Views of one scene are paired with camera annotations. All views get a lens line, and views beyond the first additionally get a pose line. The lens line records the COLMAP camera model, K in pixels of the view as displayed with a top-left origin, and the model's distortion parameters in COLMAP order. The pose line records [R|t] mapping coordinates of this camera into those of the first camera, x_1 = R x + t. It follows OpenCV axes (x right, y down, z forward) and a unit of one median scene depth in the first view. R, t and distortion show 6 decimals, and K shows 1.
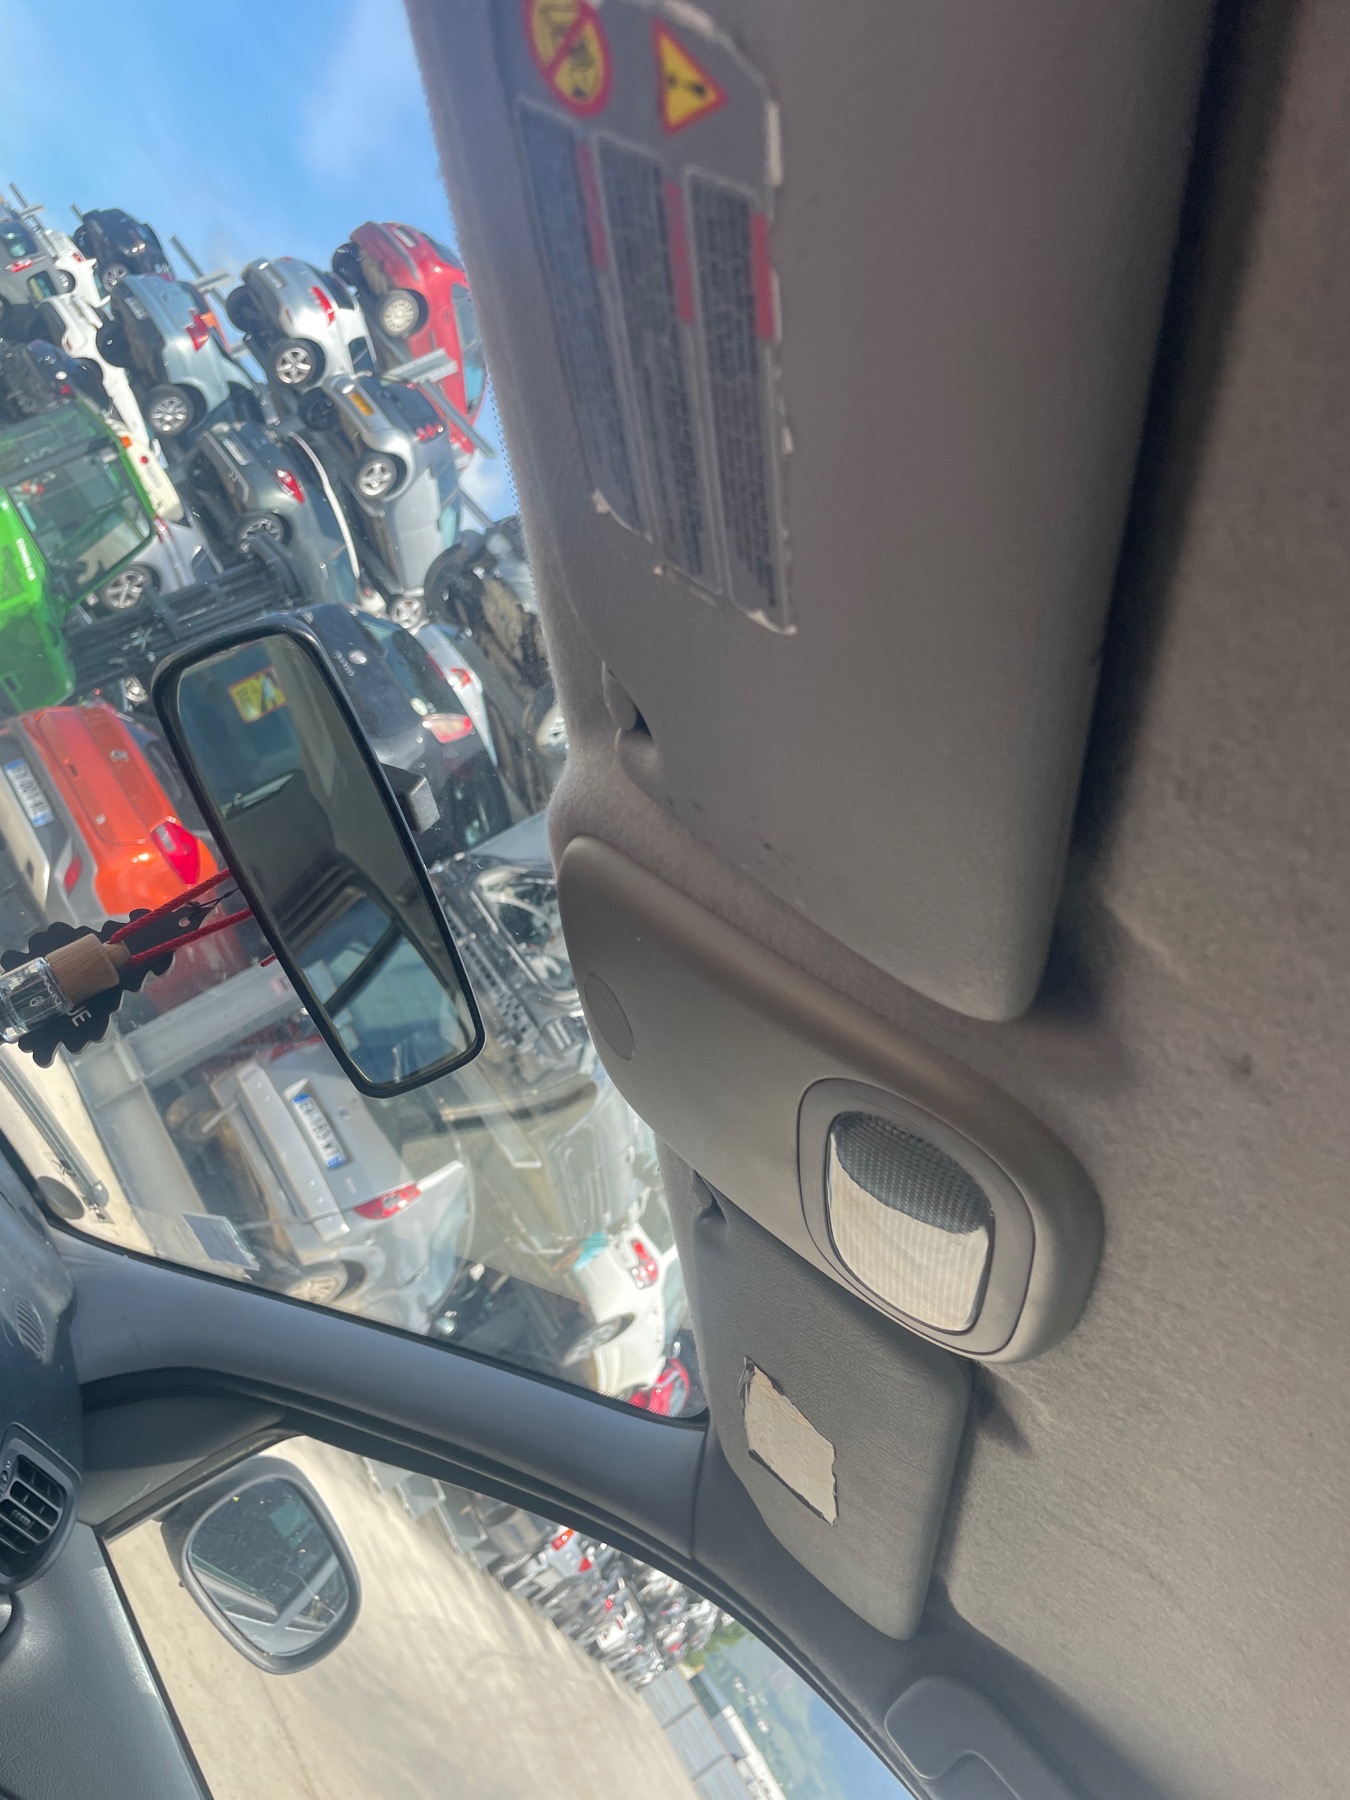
lens RADIAL K [[1357.3, 0, 671.4], [0, 1357.3, 936.3], [0, 0, 1]] dist [0.076275, -0.106713]
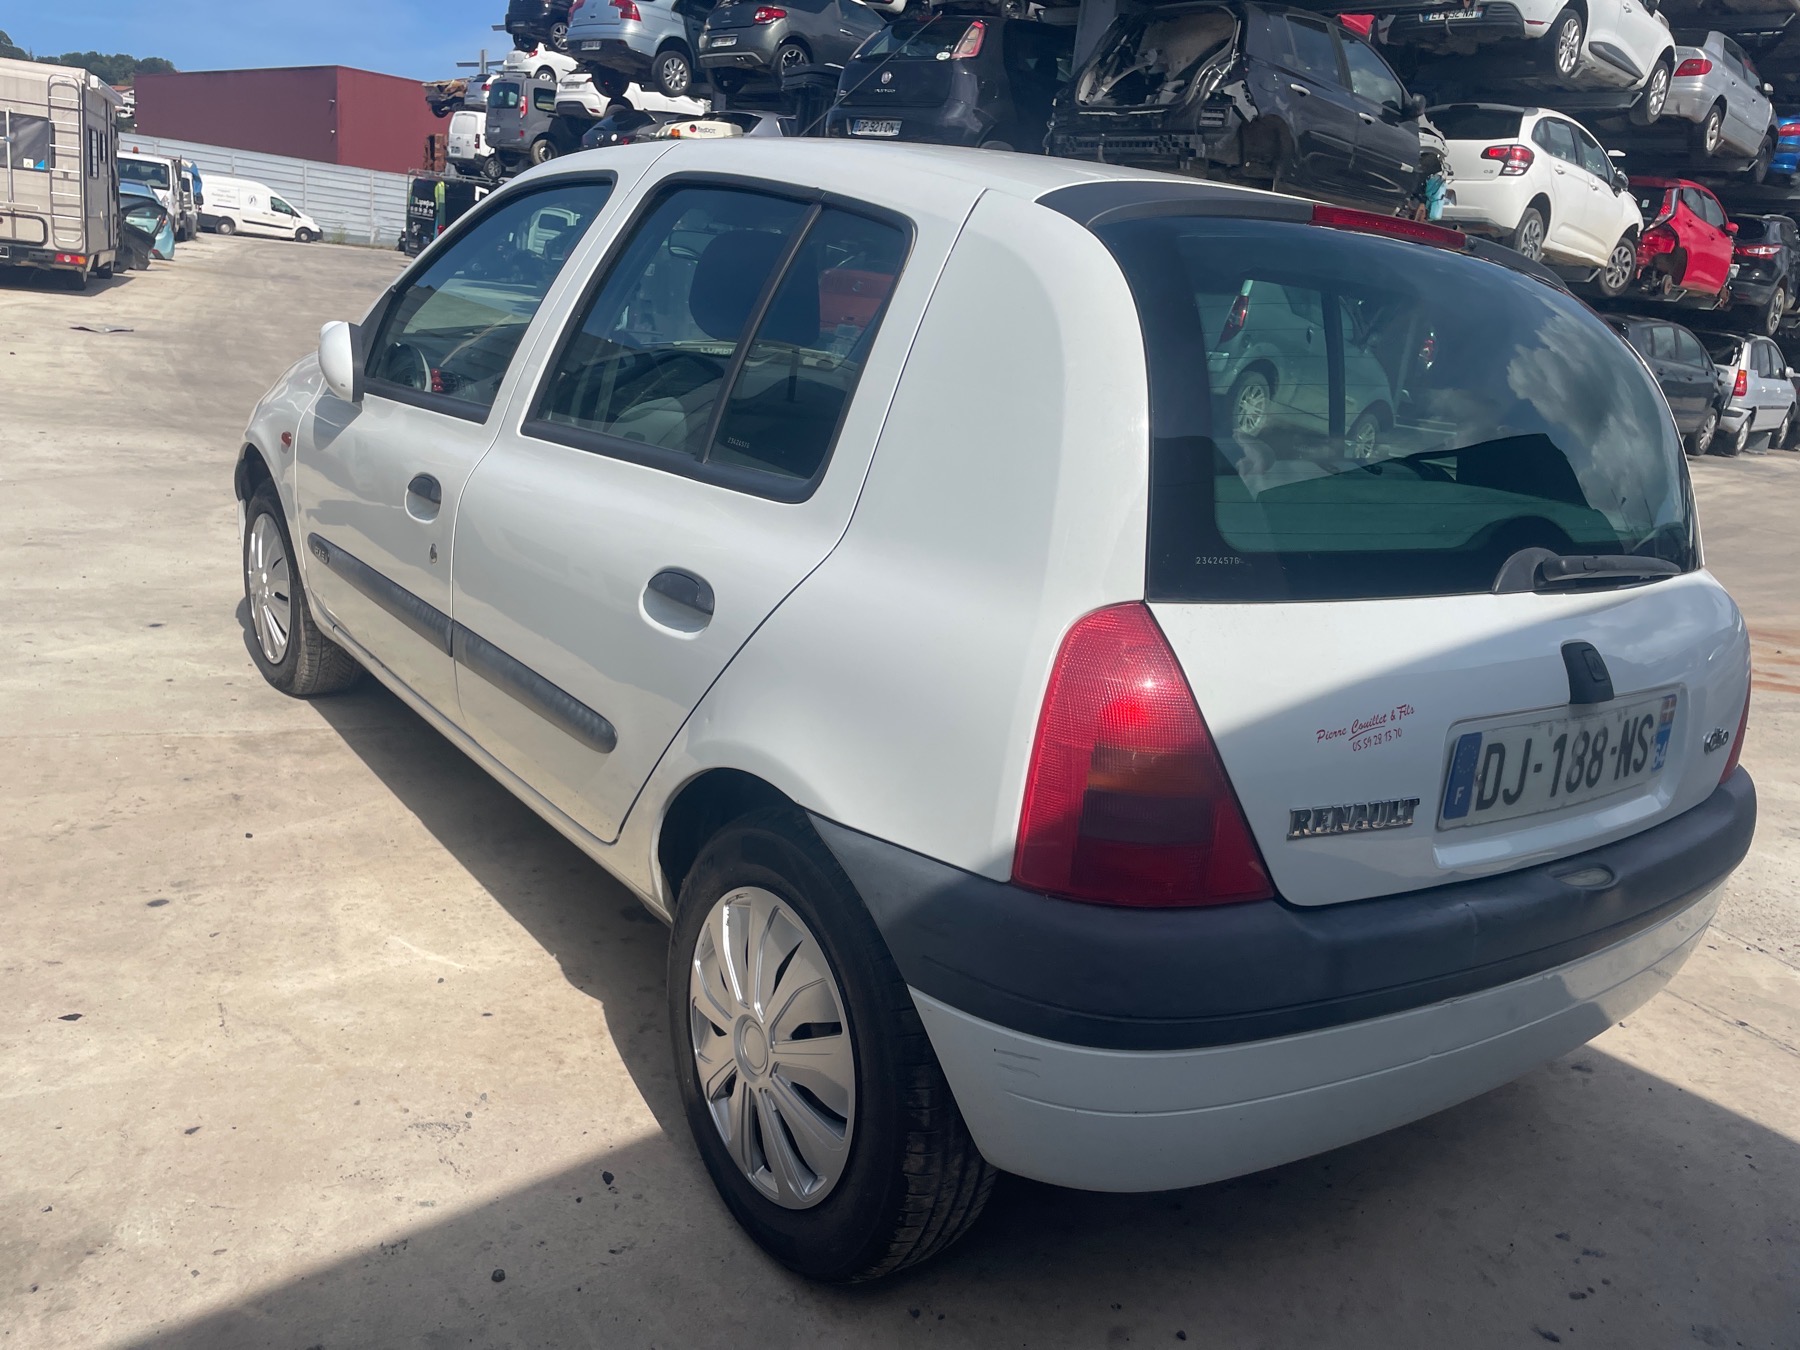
lens RADIAL K [[1357.3, 0, 890.2], [0, 1357.3, 687.0], [0, 0, 1]] dist [0.076275, -0.106713]
pose [[0.479131, -0.650325, -0.589501, 0.129665], [0.813104, 0.581807, 0.019032, 0.084789], [0.330599, -0.488445, 0.807543, -0.236538]]
